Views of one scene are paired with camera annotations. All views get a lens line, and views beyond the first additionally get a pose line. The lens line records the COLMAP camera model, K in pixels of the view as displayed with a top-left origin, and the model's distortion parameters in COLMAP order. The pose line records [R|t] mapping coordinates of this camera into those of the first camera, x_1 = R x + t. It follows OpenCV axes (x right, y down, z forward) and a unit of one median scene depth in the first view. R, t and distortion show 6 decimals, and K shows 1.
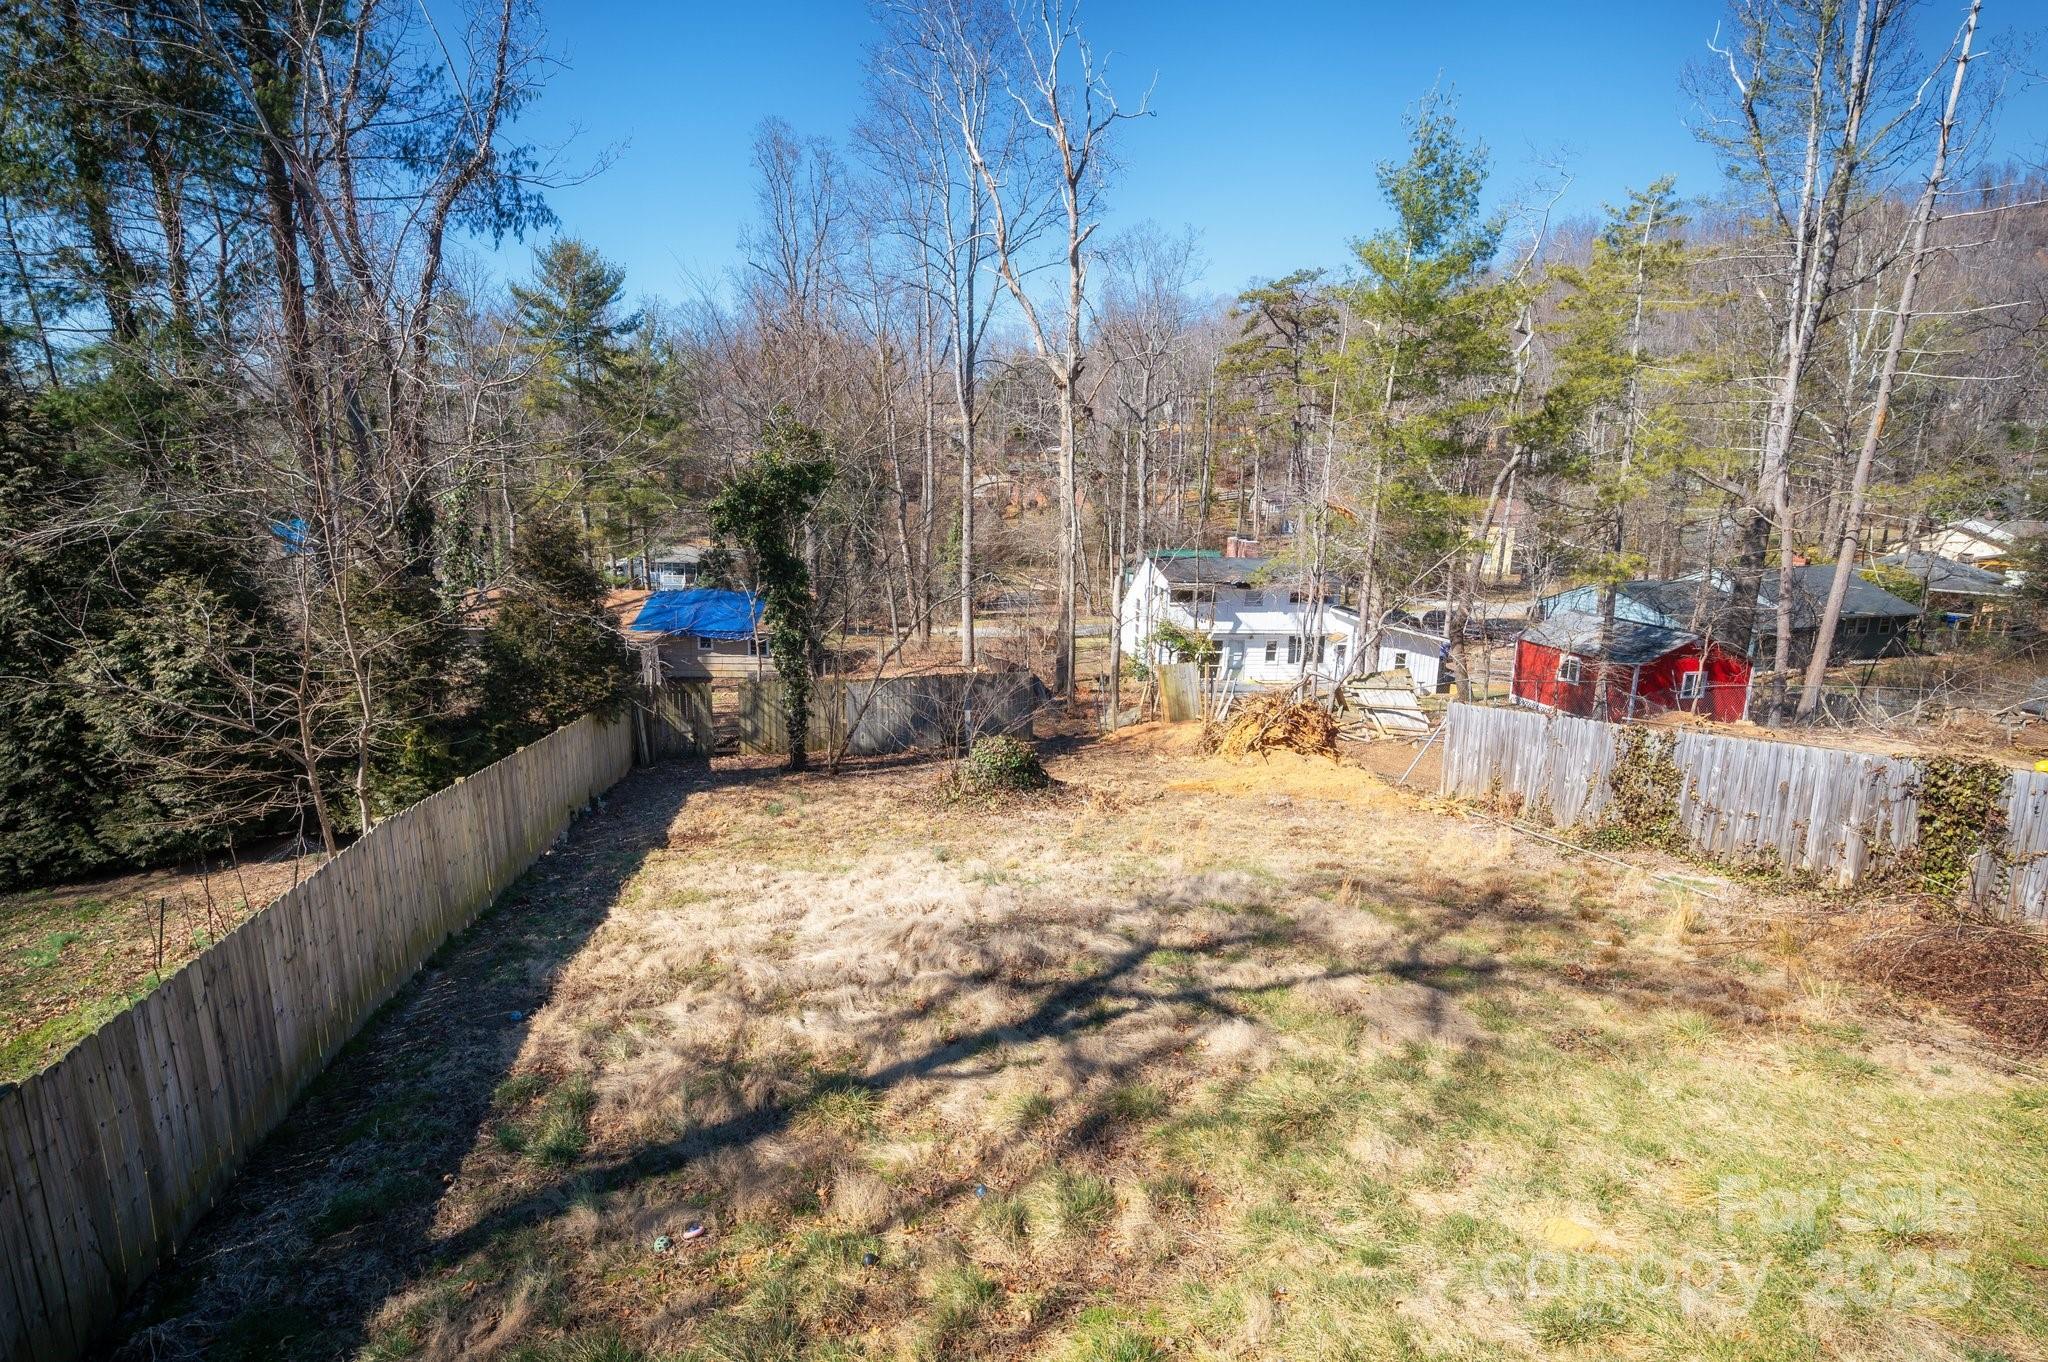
lens RADIAL K [[1017.1, 0, 1018.3], [0, 1017.1, 682.3], [0, 0, 1]] dist [-0.000834, -0.000019]
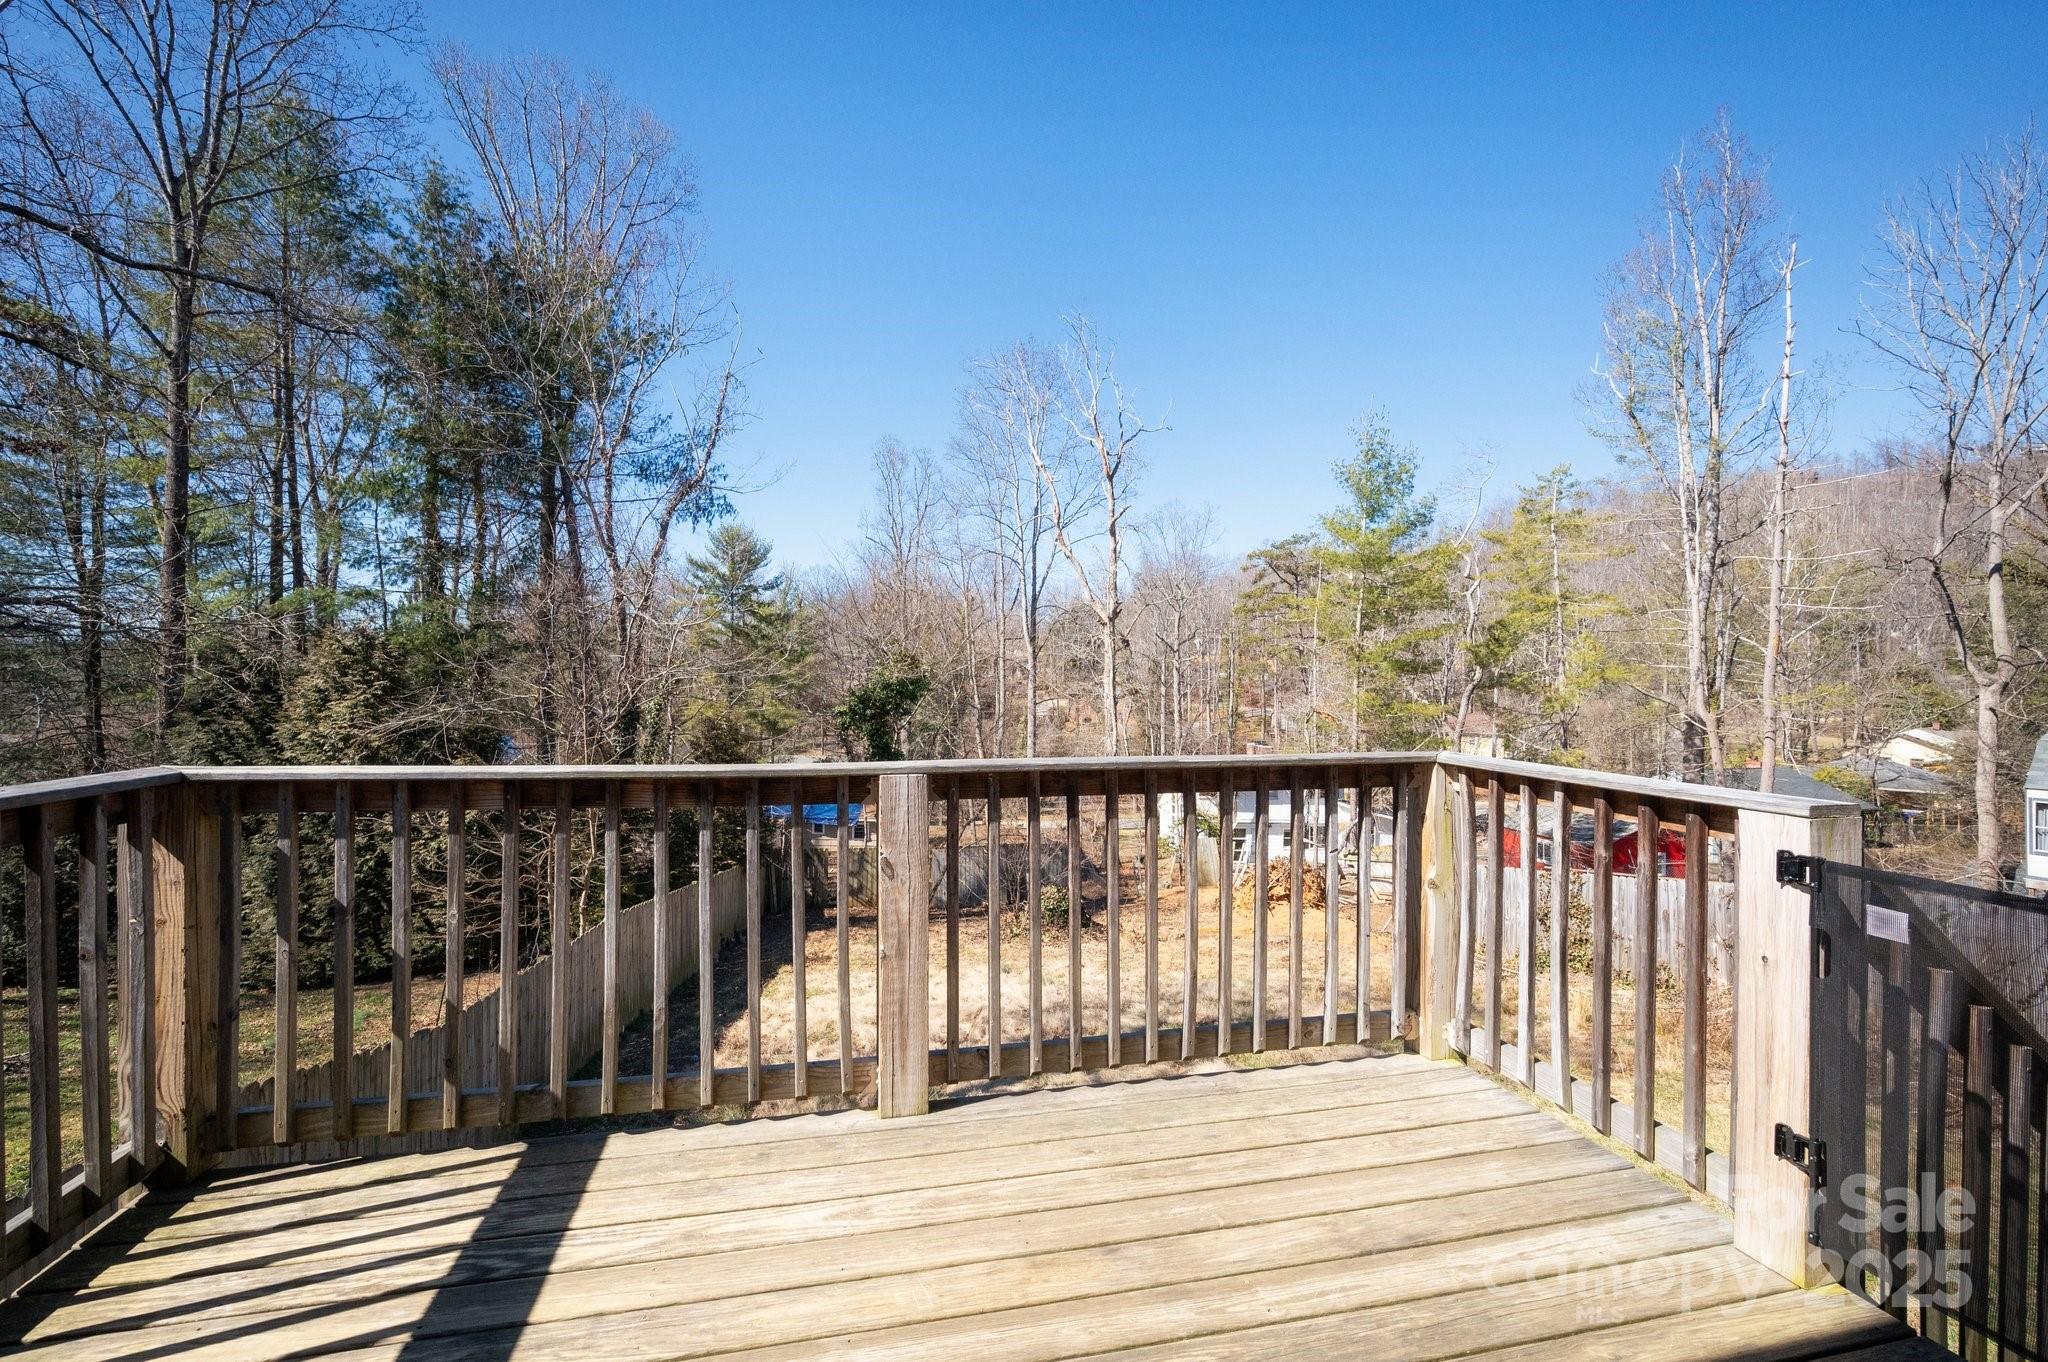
lens RADIAL K [[858.7, 0, 1024.0], [0, 858.7, 681.0], [0, 0, 1]] dist [0.000723, 0.000100]
pose [[0.998188, -0.007951, -0.059640, 0.005295], [-0.005296, 0.975773, -0.218721, 0.016173], [0.059934, 0.218640, 0.973963, -0.044118]]
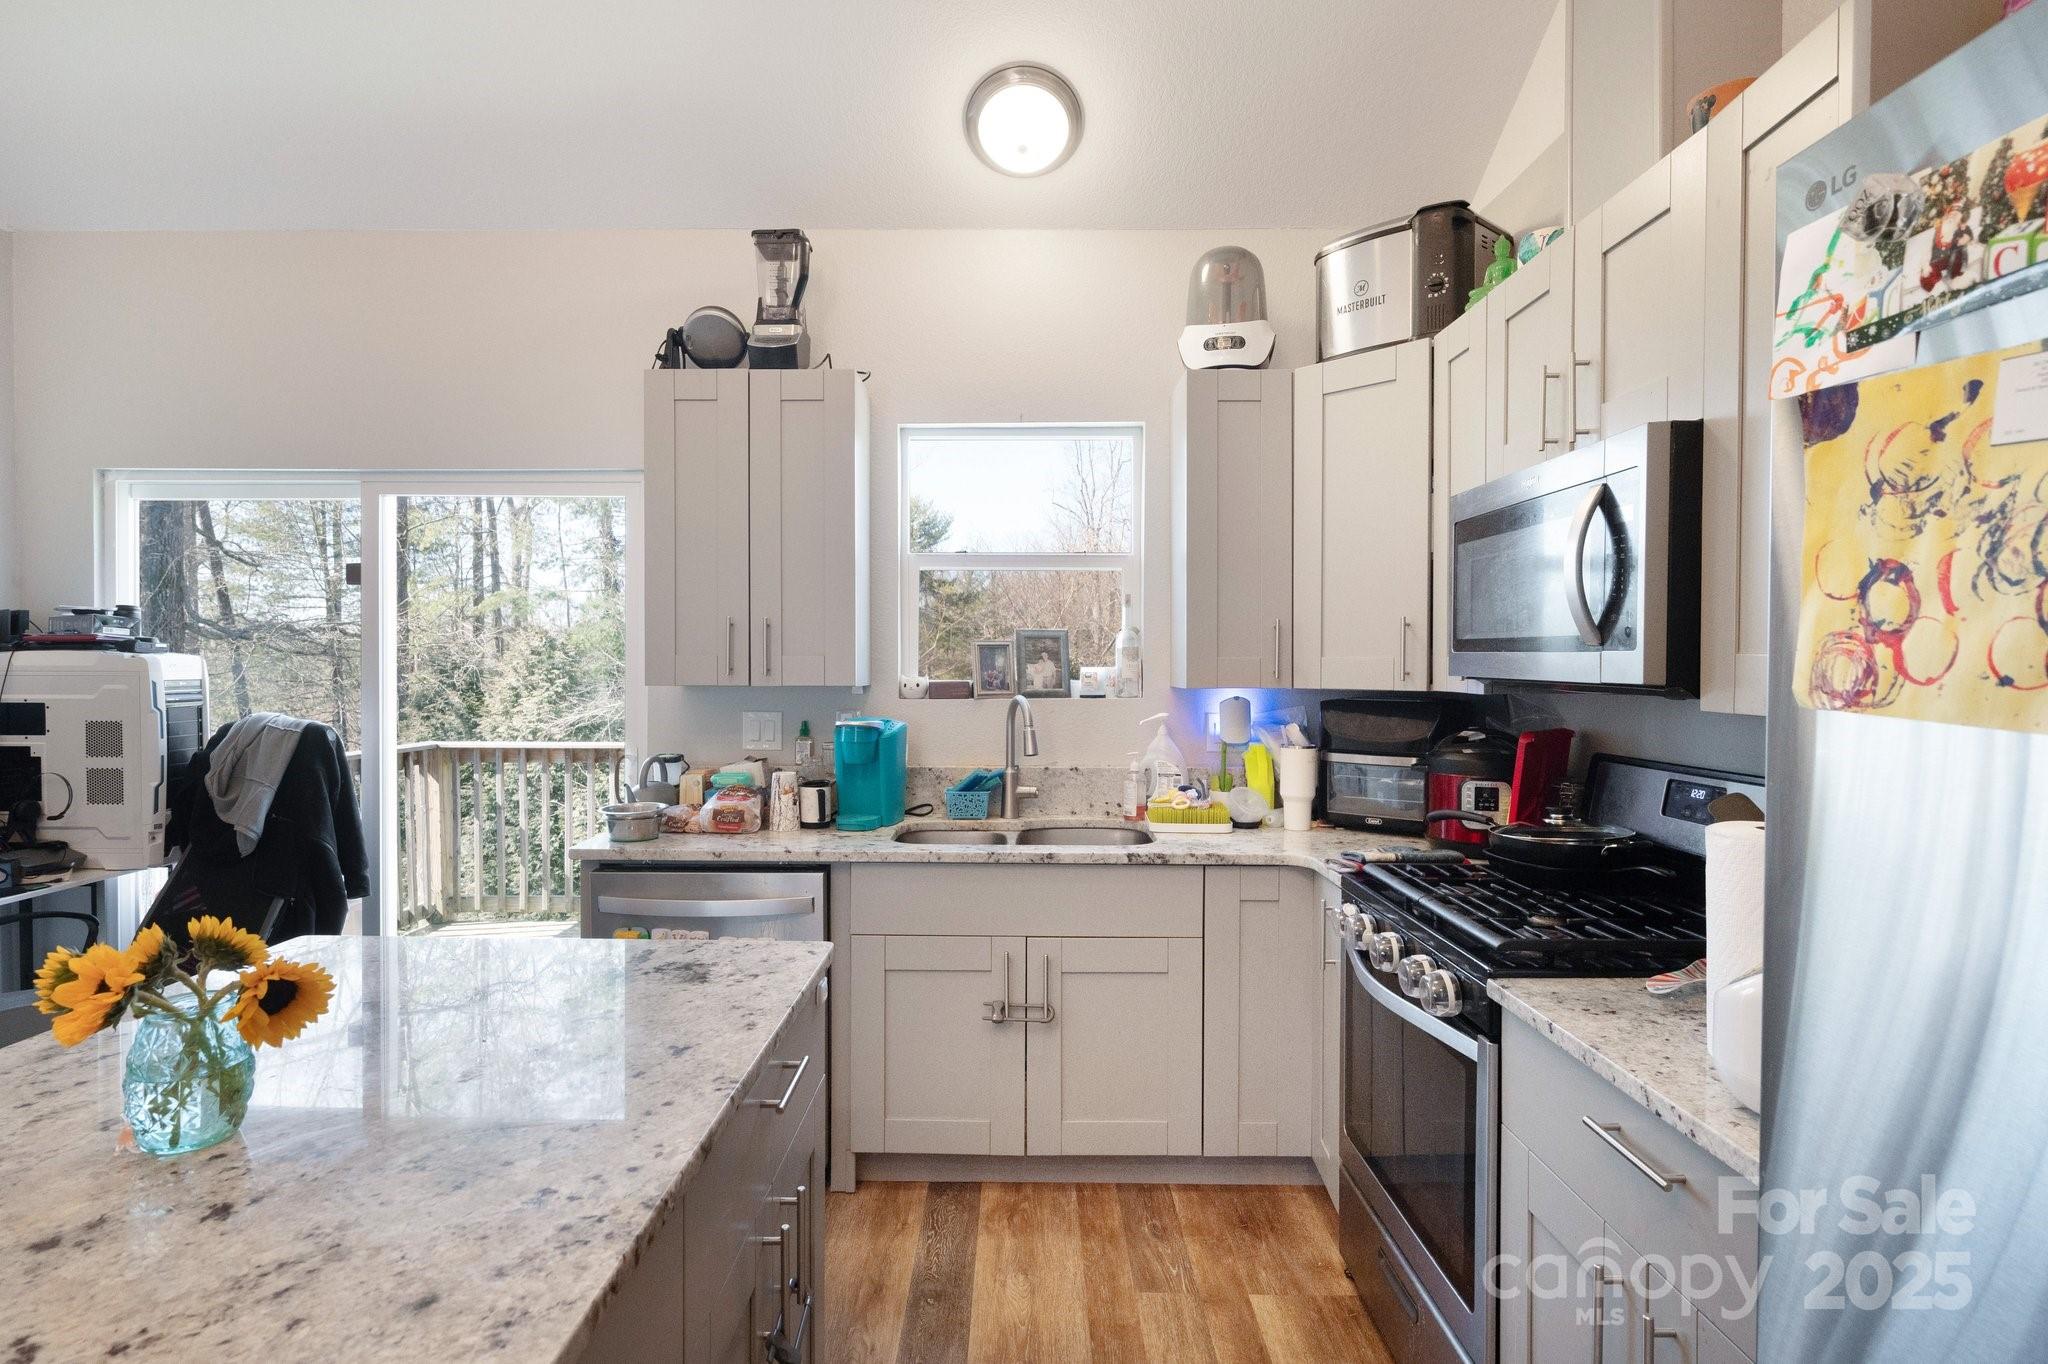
lens RADIAL K [[1030.1, 0, 1024.0], [0, 1030.1, 682.0], [0, 0, 1]] dist [-0.001149, 0.000395]
pose [[0.957731, -0.016338, -0.287202, 0.053165], [-0.042367, 0.979487, -0.197002, 0.023969], [0.284530, 0.200843, 0.937393, -0.090921]]
